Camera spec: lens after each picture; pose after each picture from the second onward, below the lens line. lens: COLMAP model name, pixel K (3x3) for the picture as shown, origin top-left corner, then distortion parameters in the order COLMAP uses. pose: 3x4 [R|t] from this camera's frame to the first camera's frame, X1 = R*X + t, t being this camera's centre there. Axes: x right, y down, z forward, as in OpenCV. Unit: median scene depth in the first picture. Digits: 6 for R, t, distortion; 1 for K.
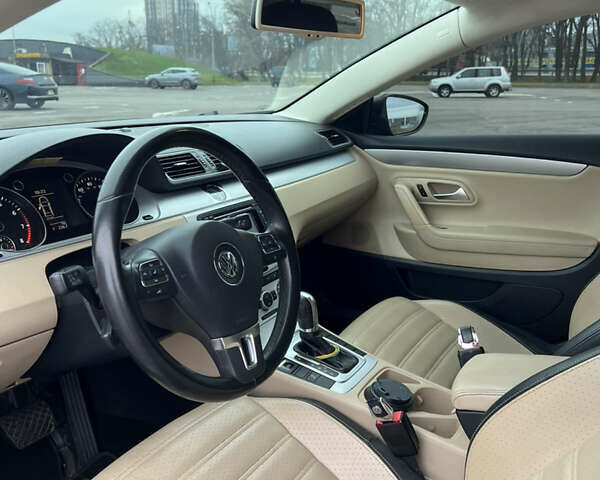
lens RADIAL K [[598.4, 0, 306.5], [0, 598.4, 240.6], [0, 0, 1]] dist [0.053132, -0.085408]
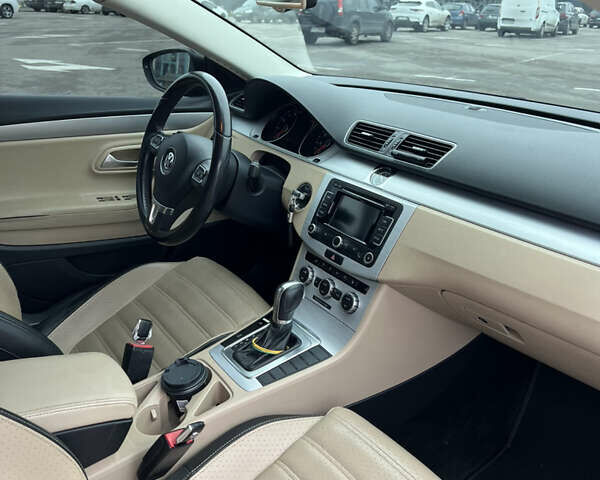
lens RADIAL K [[598.4, 0, 306.5], [0, 598.4, 240.6], [0, 0, 1]] dist [0.053132, -0.085408]
pose [[-0.434369, 0.308529, -0.846247, 0.507778], [-0.267406, 0.852980, 0.448240, -0.267759], [0.860127, 0.420993, -0.288006, 0.843592]]
